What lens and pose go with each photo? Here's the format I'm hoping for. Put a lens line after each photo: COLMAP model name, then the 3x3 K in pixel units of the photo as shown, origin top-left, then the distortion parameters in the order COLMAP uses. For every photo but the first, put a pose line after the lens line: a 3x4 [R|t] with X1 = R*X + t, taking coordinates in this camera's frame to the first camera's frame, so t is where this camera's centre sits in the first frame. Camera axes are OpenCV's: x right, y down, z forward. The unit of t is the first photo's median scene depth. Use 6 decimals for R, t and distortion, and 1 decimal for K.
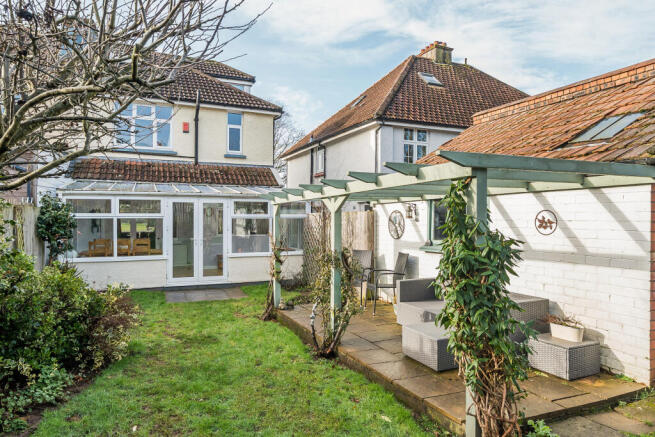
lens RADIAL K [[445.6, 0, 327.6], [0, 445.6, 219.8], [0, 0, 1]] dist [0.003603, 0.000532]
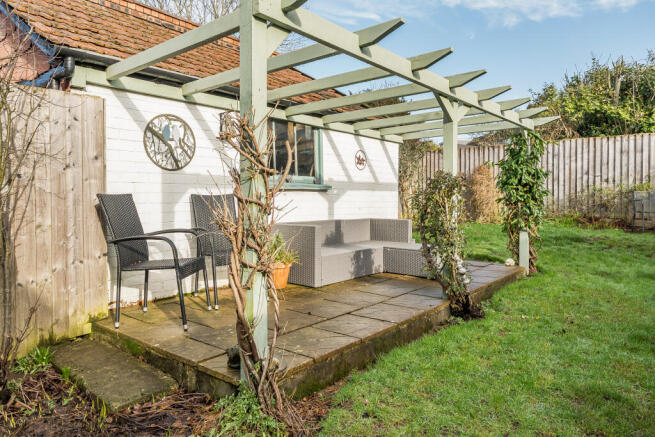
lens RADIAL K [[445.6, 0, 328.4], [0, 445.6, 216.0], [0, 0, 1]] dist [0.003603, 0.000532]
pose [[-0.453065, -0.042215, 0.890477, -0.612804], [-0.009434, 0.999049, 0.042562, 0.112462], [-0.891427, 0.010882, -0.453033, 1.660777]]
